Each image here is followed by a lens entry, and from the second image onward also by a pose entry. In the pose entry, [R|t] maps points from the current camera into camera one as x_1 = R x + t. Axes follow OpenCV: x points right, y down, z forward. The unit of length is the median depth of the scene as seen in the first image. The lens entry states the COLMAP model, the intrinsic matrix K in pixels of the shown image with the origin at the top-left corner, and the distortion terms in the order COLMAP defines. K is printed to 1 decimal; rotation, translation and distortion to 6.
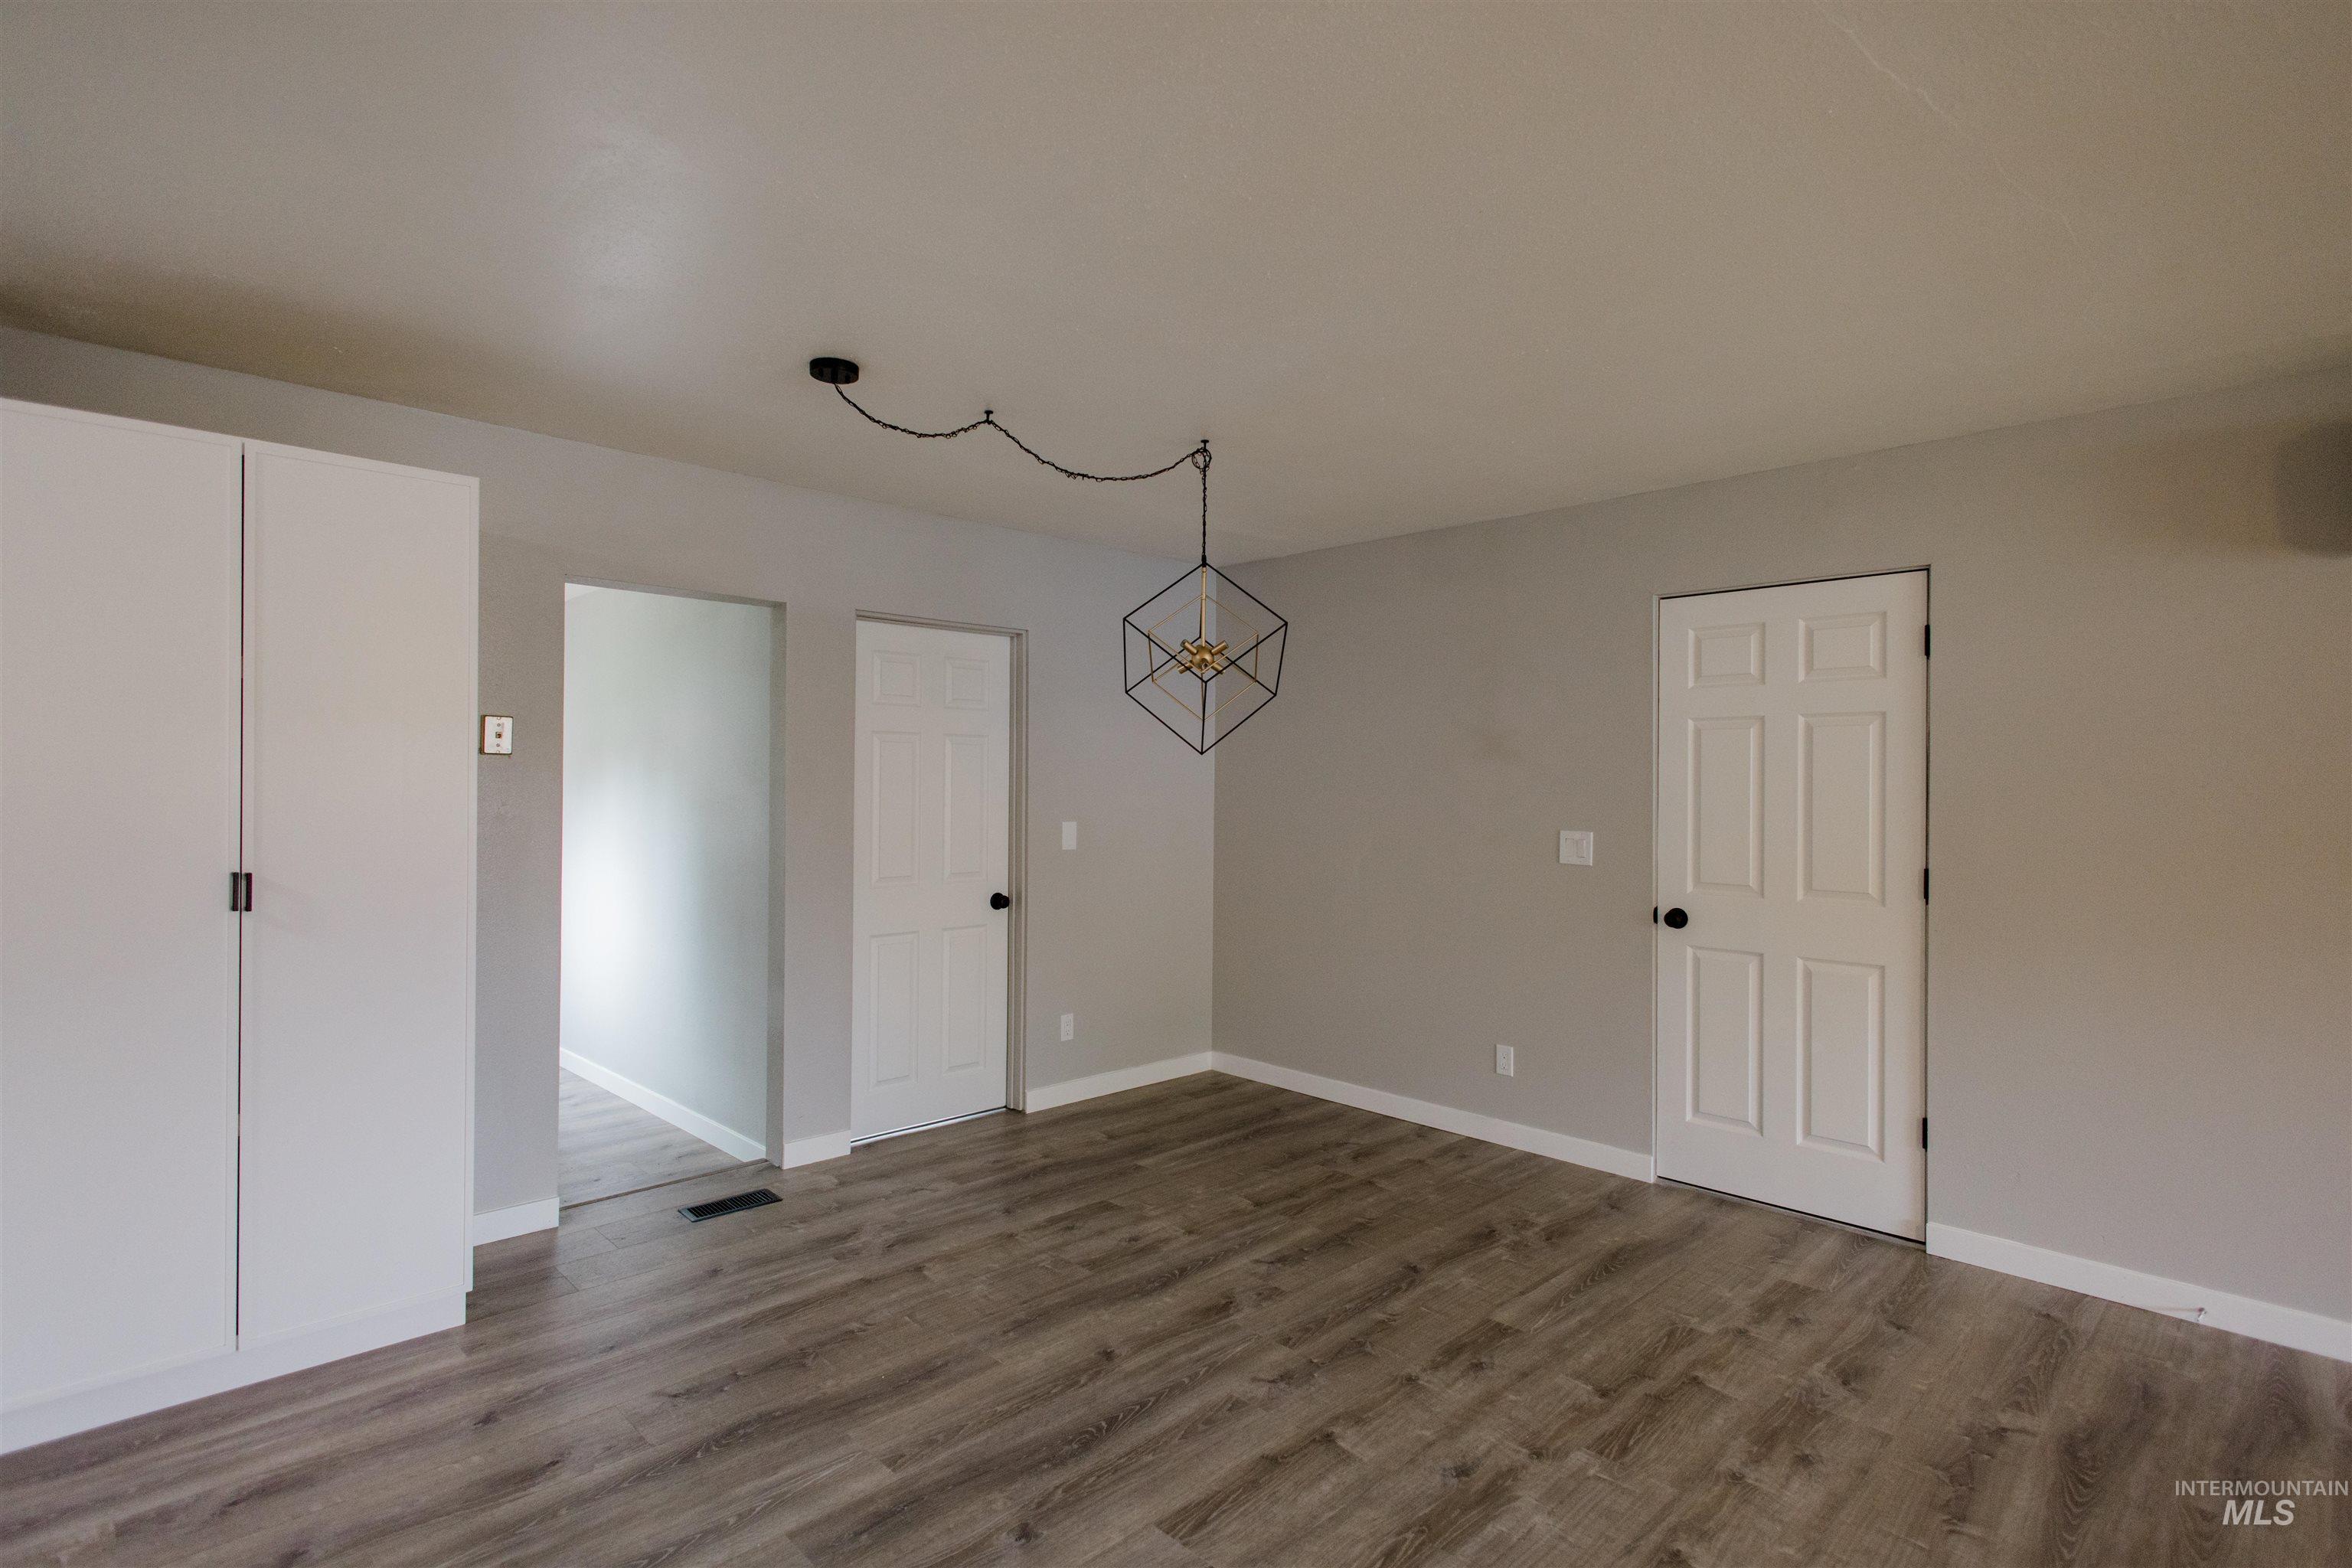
lens RADIAL K [[1154.8, 0, 1172.6], [0, 1154.8, 786.8], [0, 0, 1]] dist [0.012672, -0.000252]
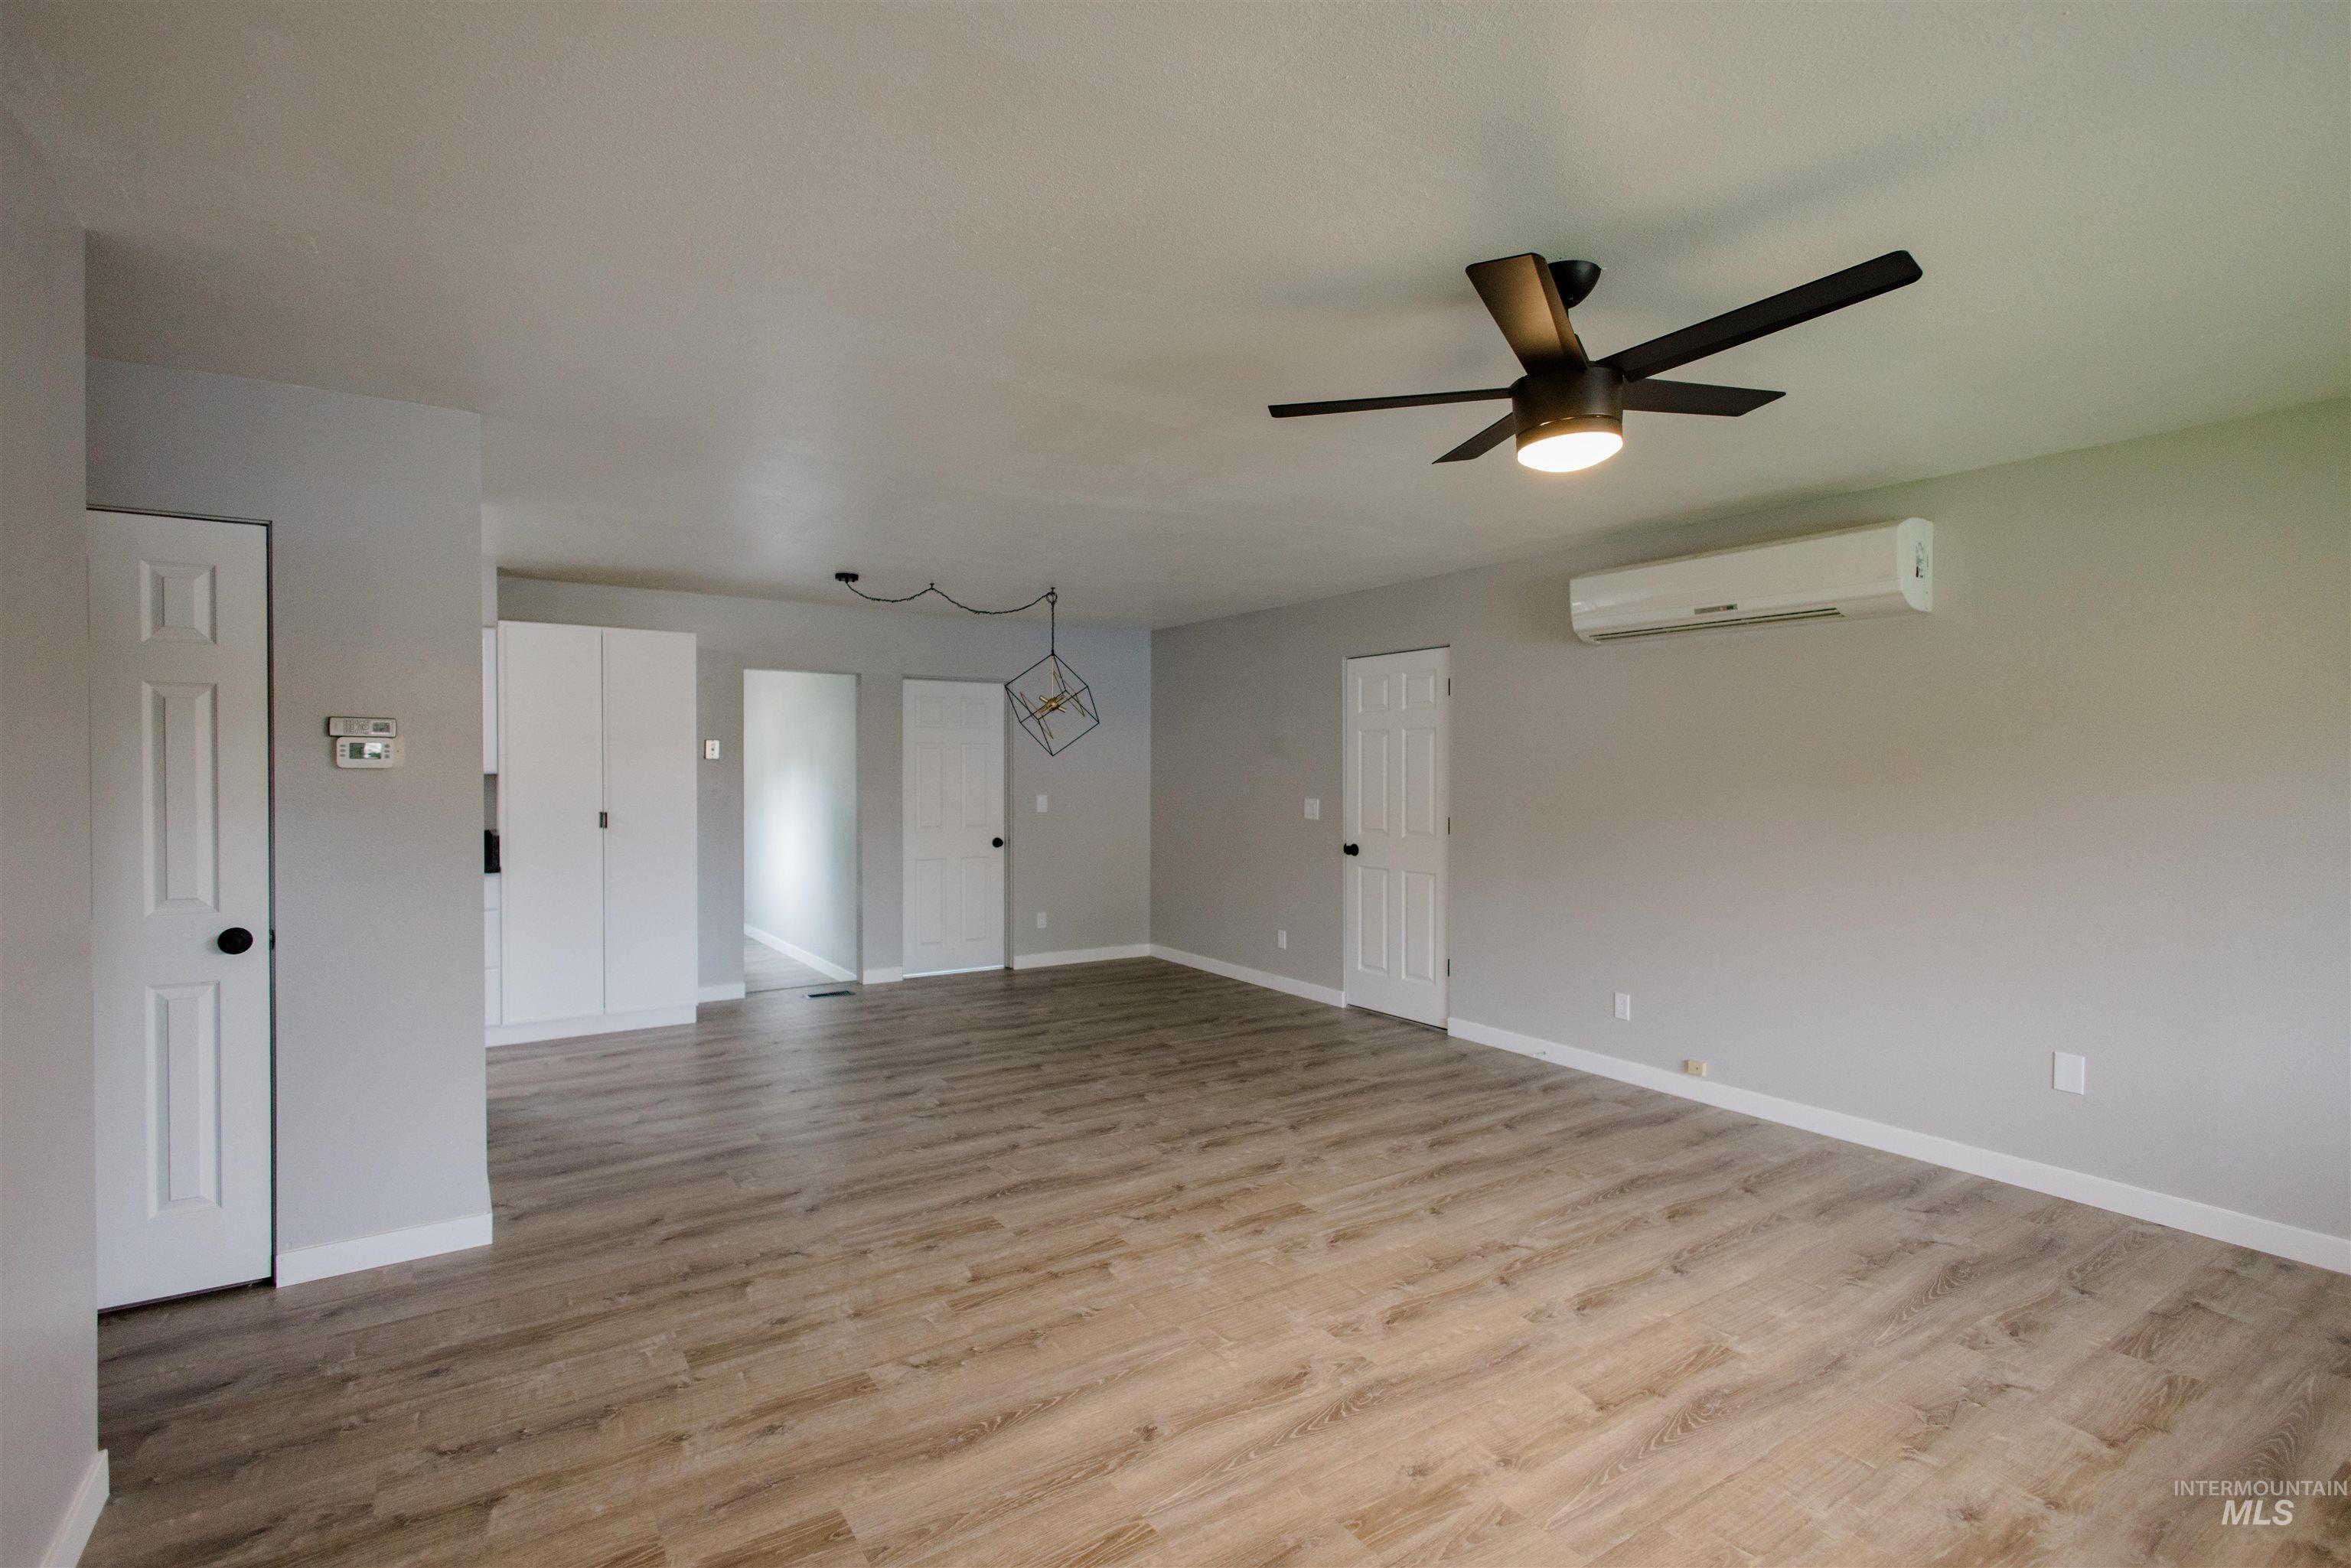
lens RADIAL K [[1107.0, 0, 1173.8], [0, 1107.0, 787.7], [0, 0, 1]] dist [0.004446, -0.001613]
pose [[0.982265, -0.003216, -0.187469, 0.544472], [0.005525, 0.999915, 0.011795, 0.003028], [0.187415, -0.012622, 0.982200, -0.711486]]
